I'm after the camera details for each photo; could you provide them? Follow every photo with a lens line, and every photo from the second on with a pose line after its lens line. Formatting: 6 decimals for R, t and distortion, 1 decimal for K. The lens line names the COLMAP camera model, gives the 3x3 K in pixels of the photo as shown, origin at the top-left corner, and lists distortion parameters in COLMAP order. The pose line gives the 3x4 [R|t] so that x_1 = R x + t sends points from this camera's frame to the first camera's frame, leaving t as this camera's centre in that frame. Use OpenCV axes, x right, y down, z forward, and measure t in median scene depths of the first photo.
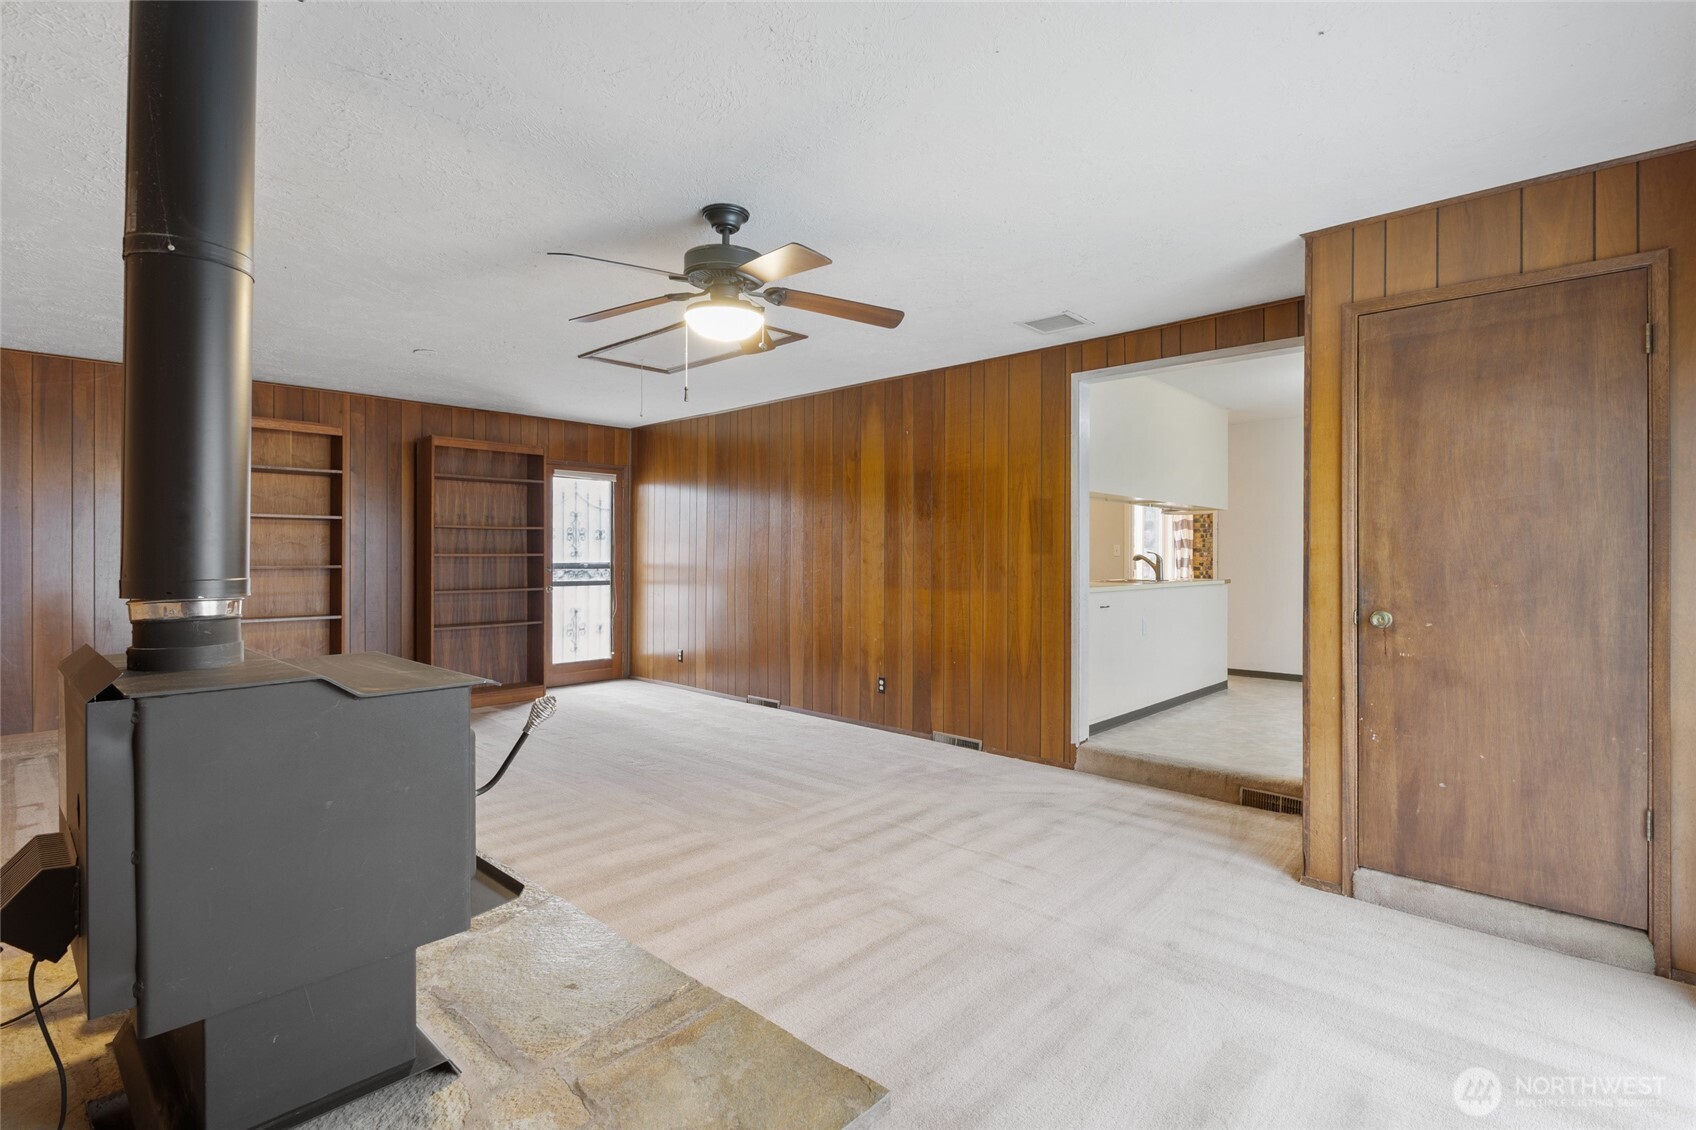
lens RADIAL K [[821.5, 0, 850.2], [0, 821.5, 558.7], [0, 0, 1]] dist [-0.000480, 0.000249]
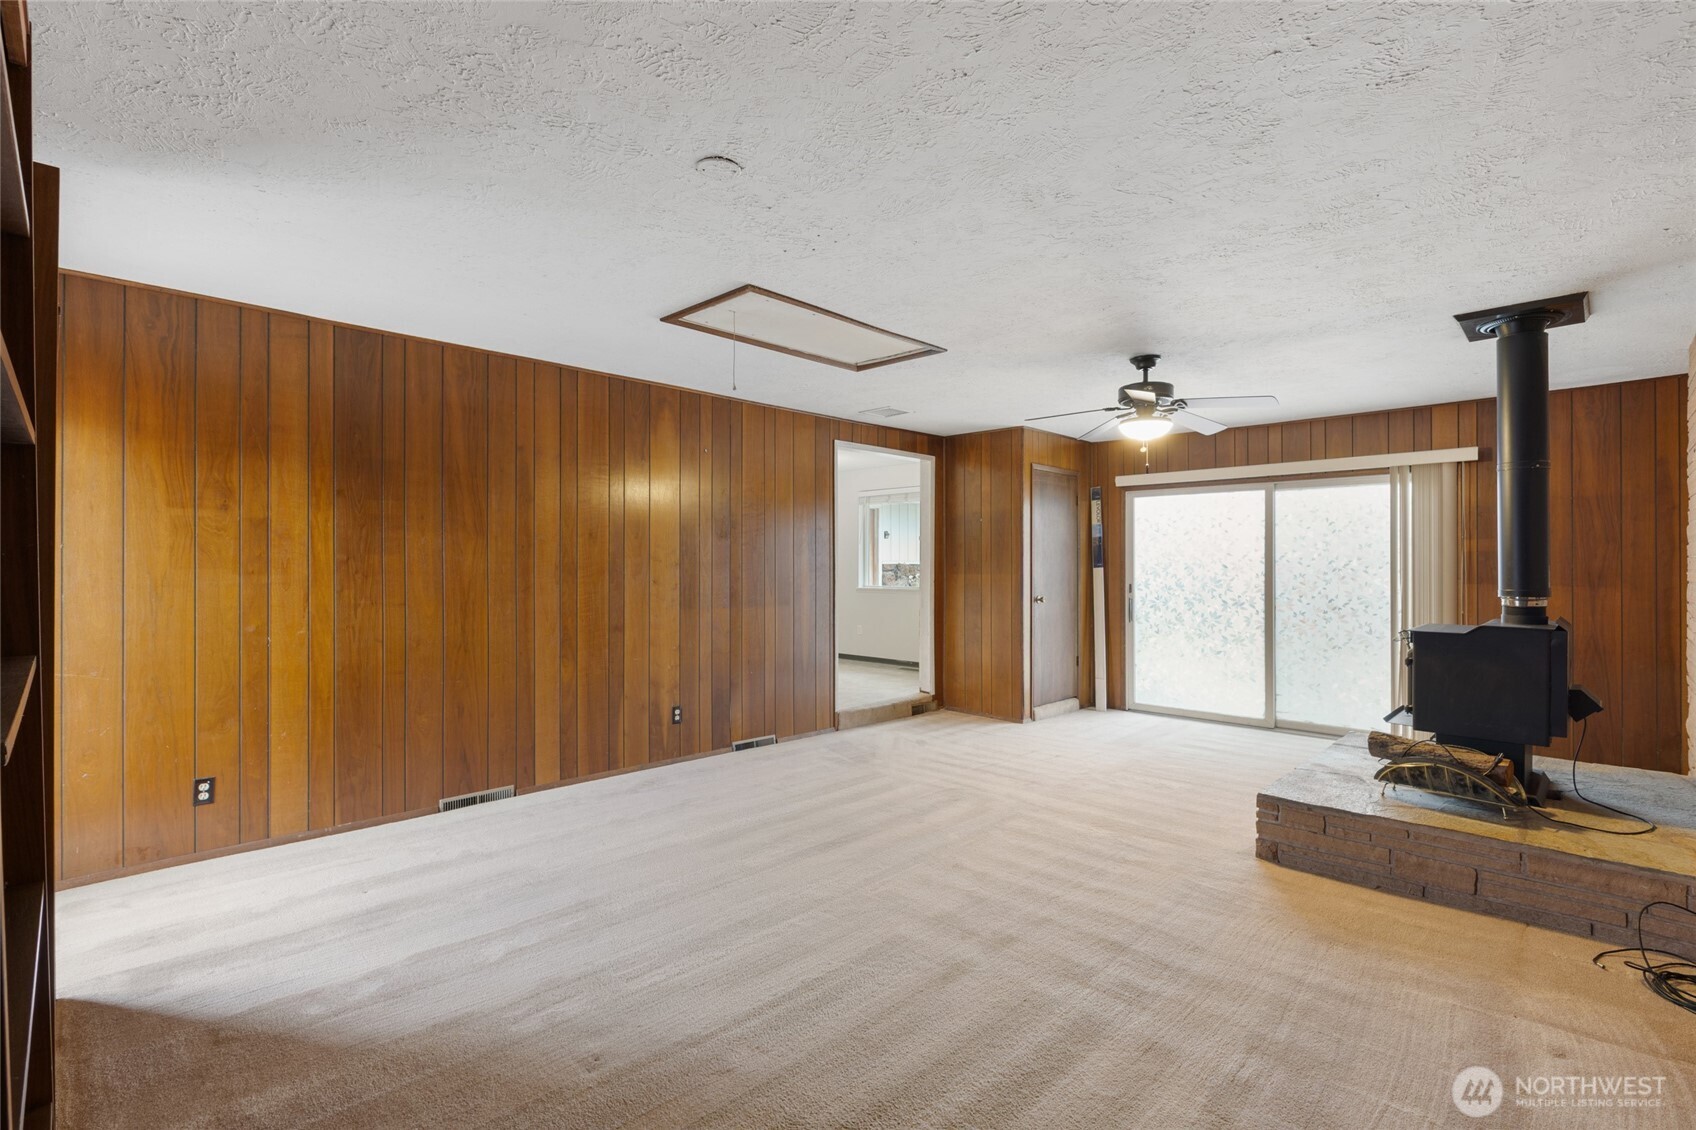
lens RADIAL K [[777.2, 0, 857.9], [0, 777.2, 569.3], [0, 0, 1]] dist [-0.000905, -0.000346]
pose [[0.006603, -0.007343, 0.999951, -1.039552], [0.000970, 0.999973, 0.007337, -0.021211], [-0.999978, 0.000922, 0.006610, 0.977196]]
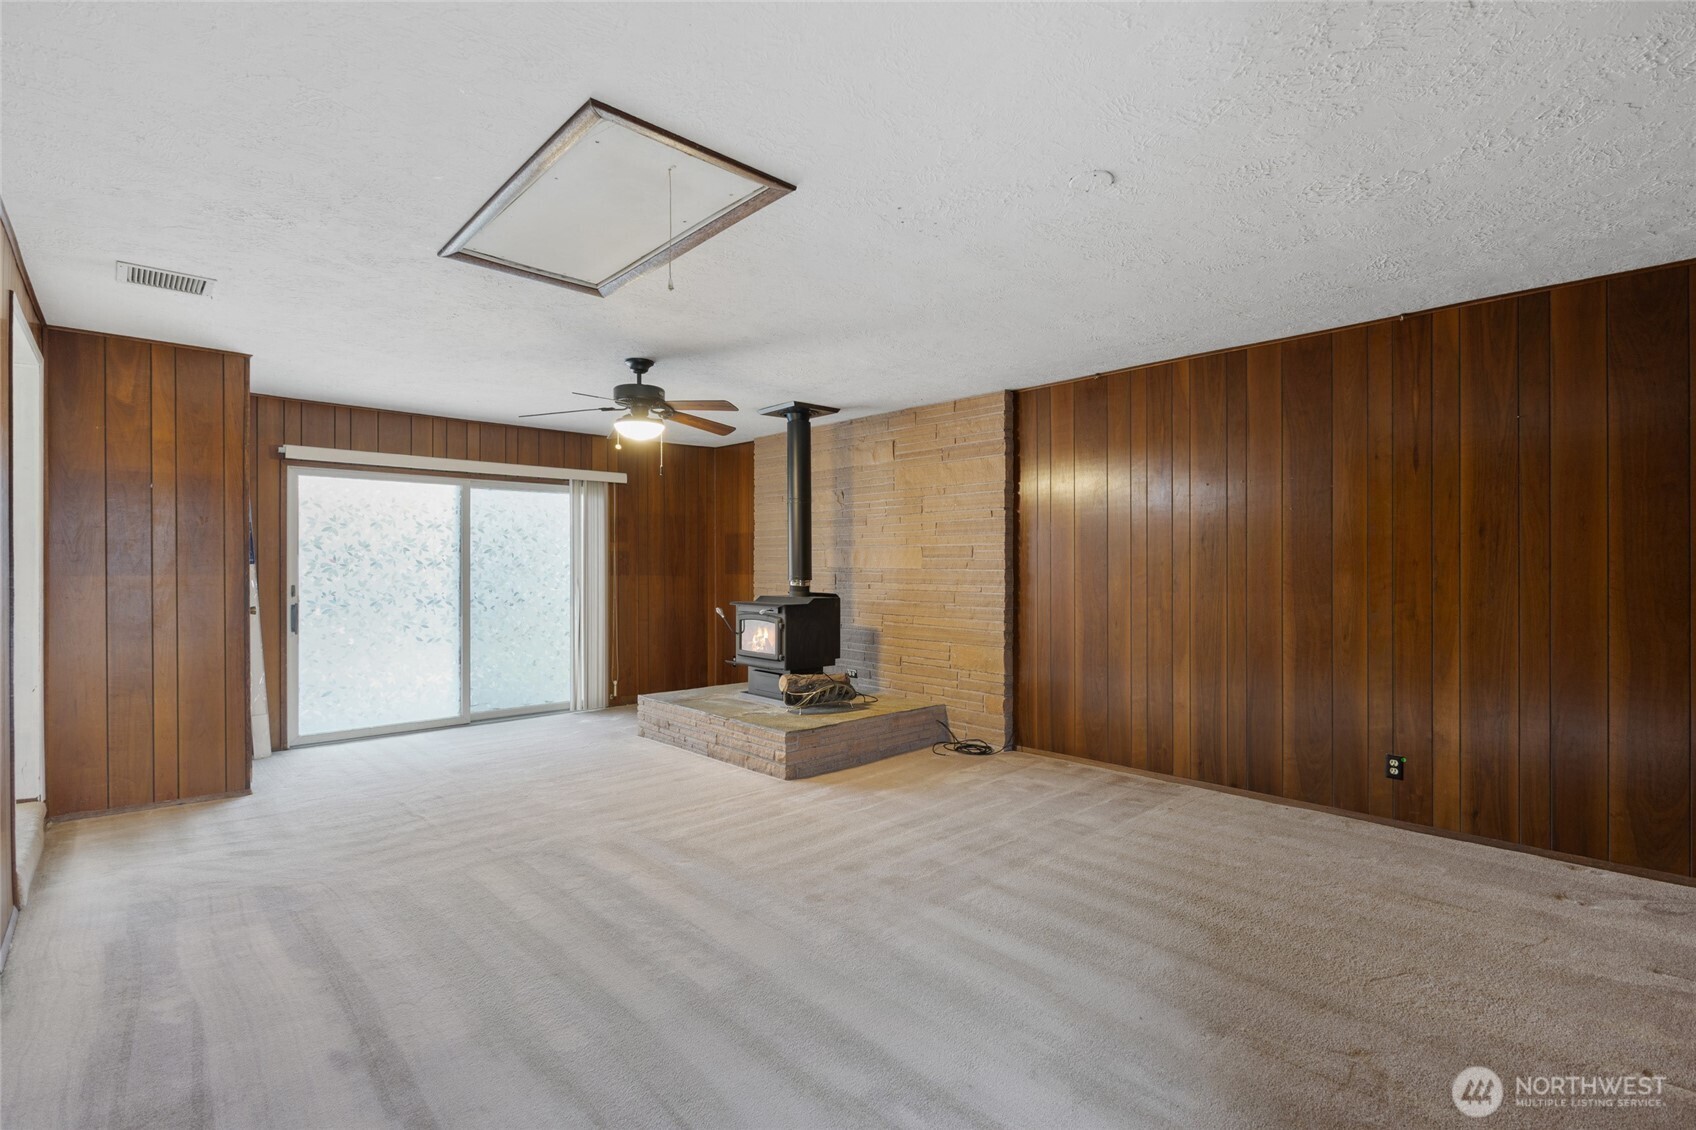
lens RADIAL K [[777.2, 0, 848.3], [0, 777.2, 564.0], [0, 0, 1]] dist [-0.000905, -0.000346]
pose [[-0.997765, -0.001901, 0.066796, -0.415384], [-0.001777, 0.999997, 0.001921, -0.016291], [-0.066800, 0.001798, -0.997765, 1.602509]]
